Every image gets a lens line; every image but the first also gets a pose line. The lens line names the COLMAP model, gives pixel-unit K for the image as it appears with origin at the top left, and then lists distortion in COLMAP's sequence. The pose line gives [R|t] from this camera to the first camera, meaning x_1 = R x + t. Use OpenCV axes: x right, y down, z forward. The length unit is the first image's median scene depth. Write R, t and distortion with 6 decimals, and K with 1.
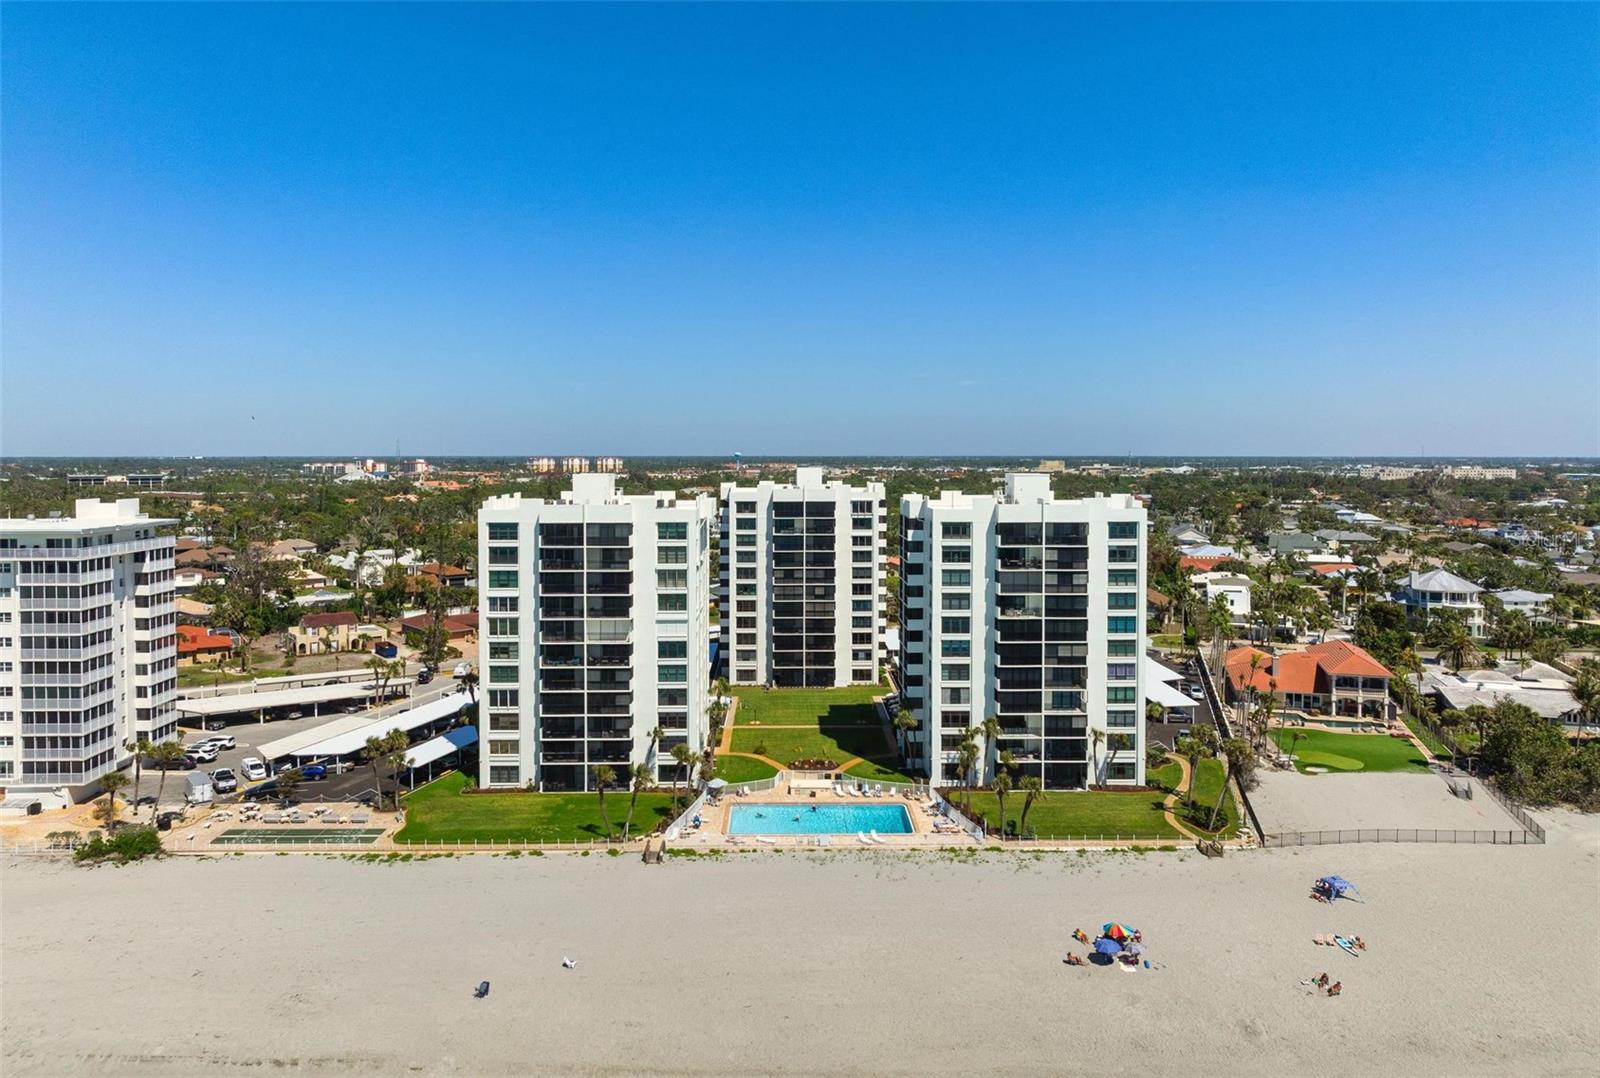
lens RADIAL K [[1131.6, 0, 802.4], [0, 1131.6, 480.7], [0, 0, 1]] dist [0.000844, 0.006596]
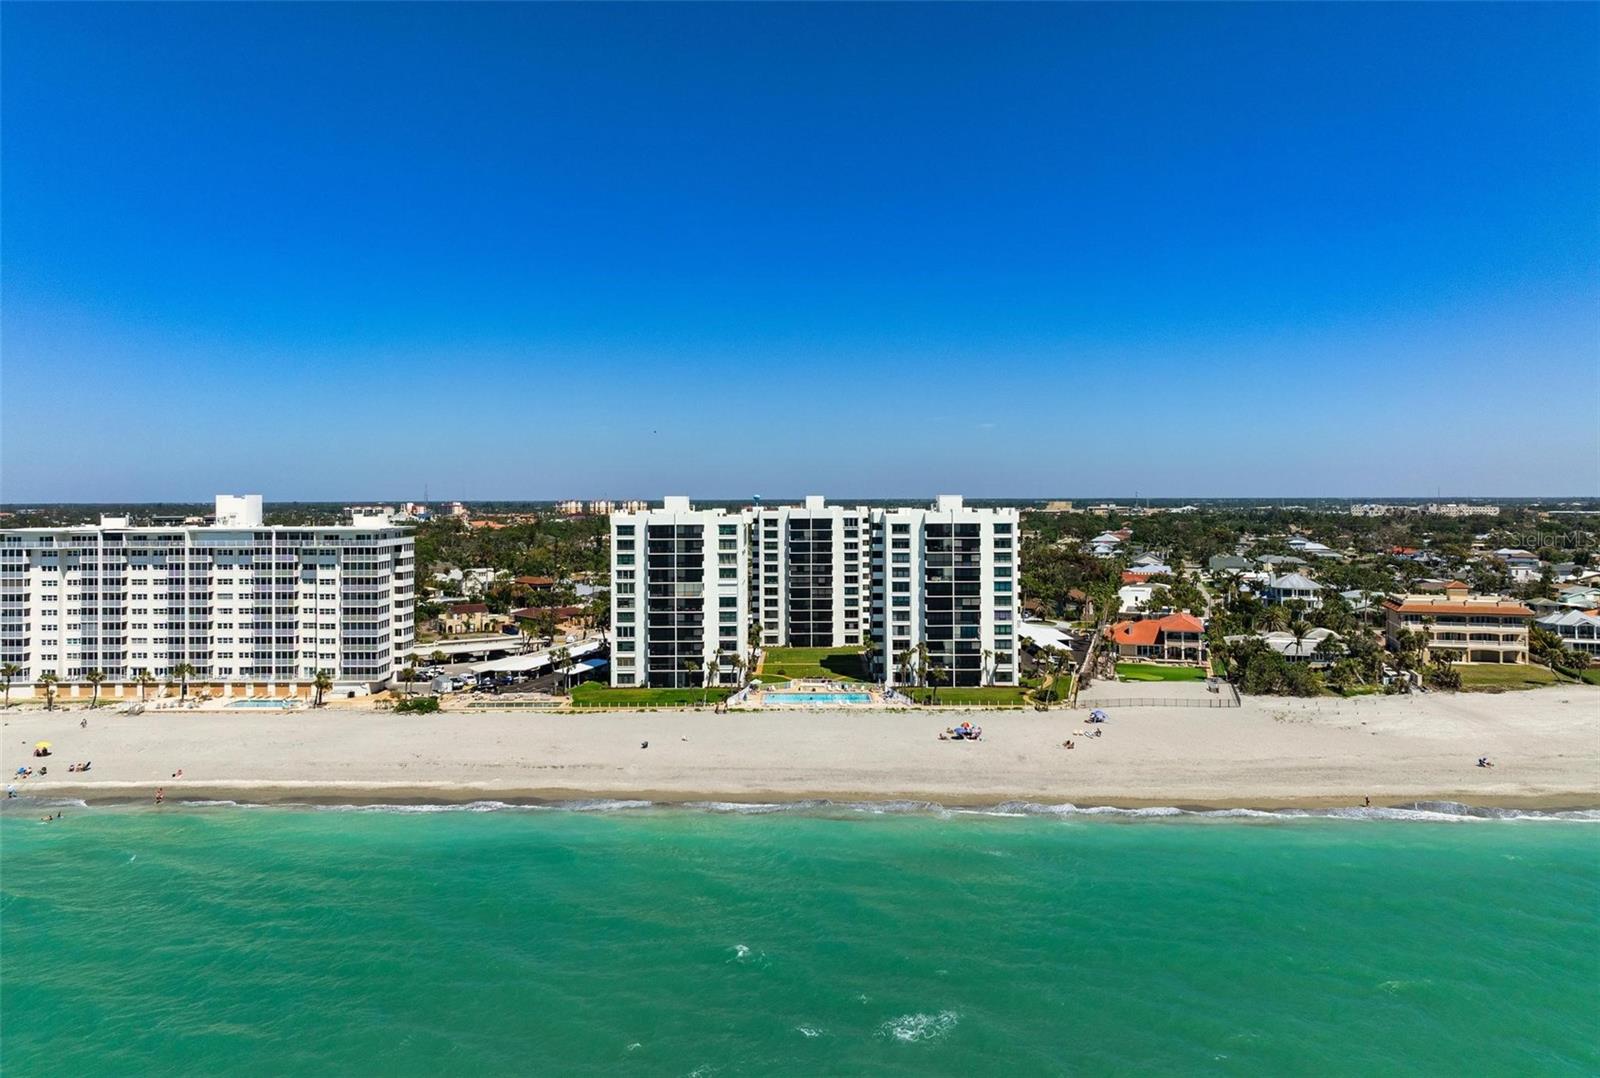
lens RADIAL K [[1131.6, 0, 802.4], [0, 1131.6, 480.7], [0, 0, 1]] dist [0.000844, 0.006596]
pose [[0.999864, -0.004452, -0.015889, 0.020035], [0.003838, 0.999252, -0.038478, 0.036741], [0.016048, 0.038411, 0.999133, -0.644716]]
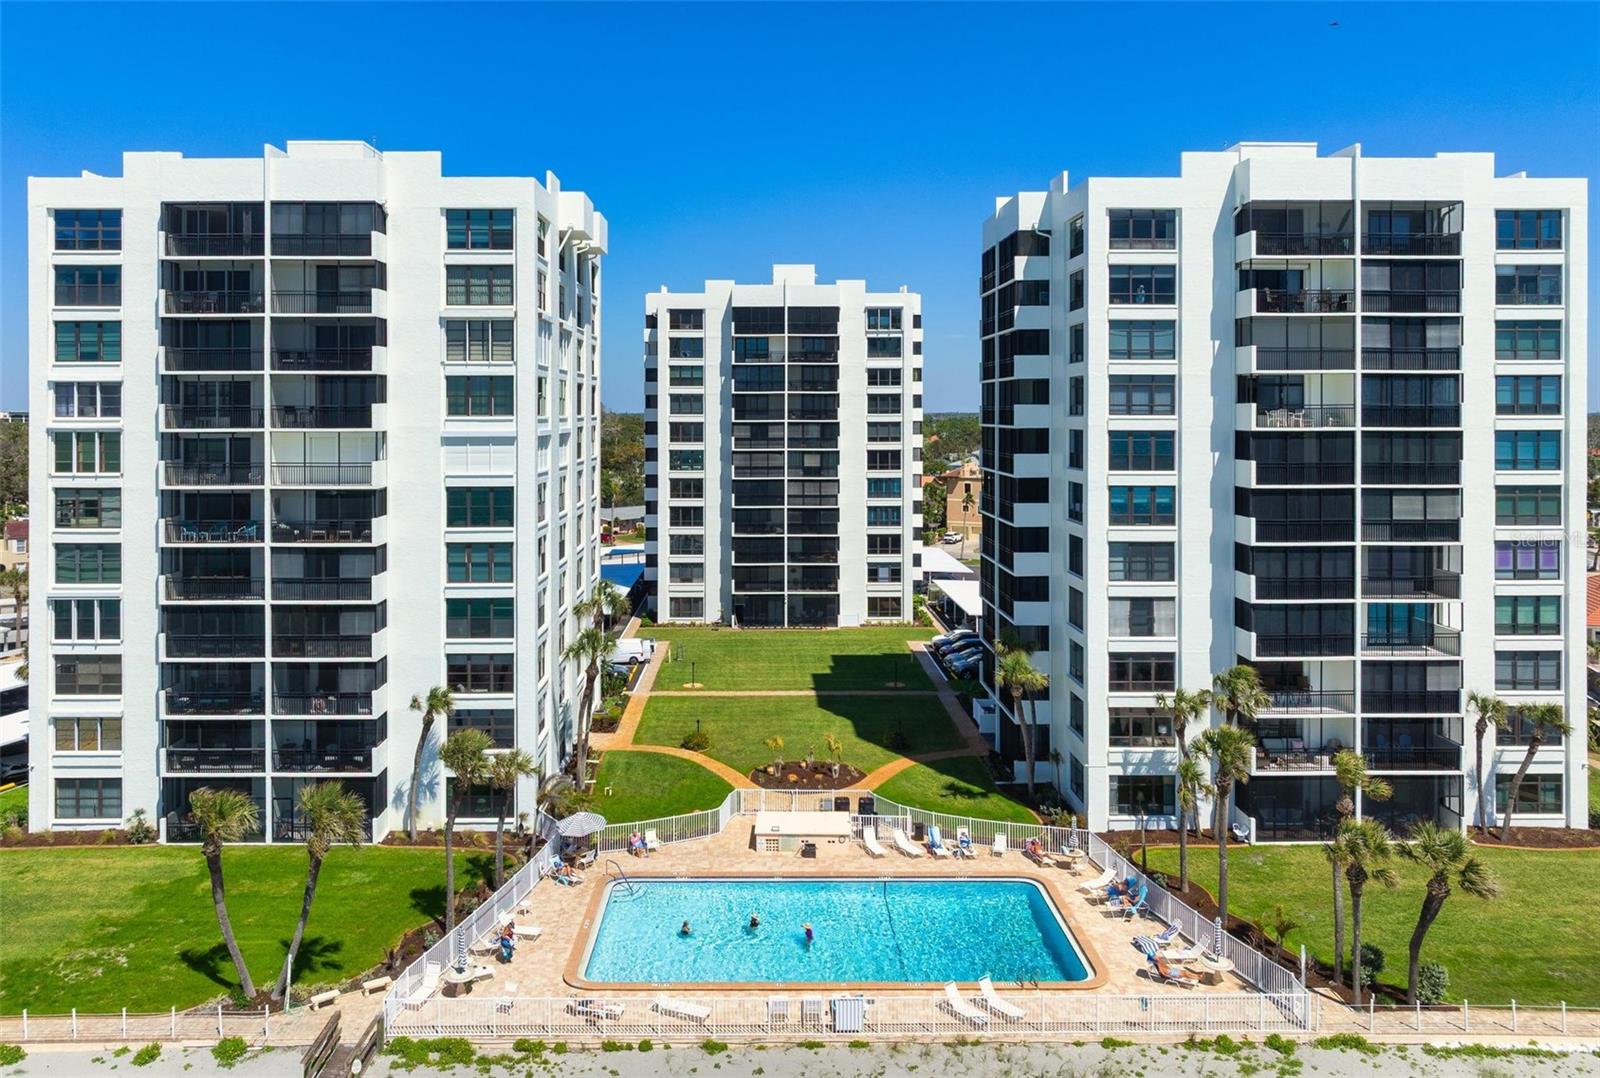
lens RADIAL K [[1205.4, 0, 767.4], [0, 1205.4, 402.8], [0, 0, 1]] dist [-0.011116, 0.011103]
pose [[0.999935, -0.000559, -0.011419, -0.000957], [0.000210, 0.999533, -0.030561, 0.123956], [0.011431, 0.030556, 0.999468, 0.544386]]
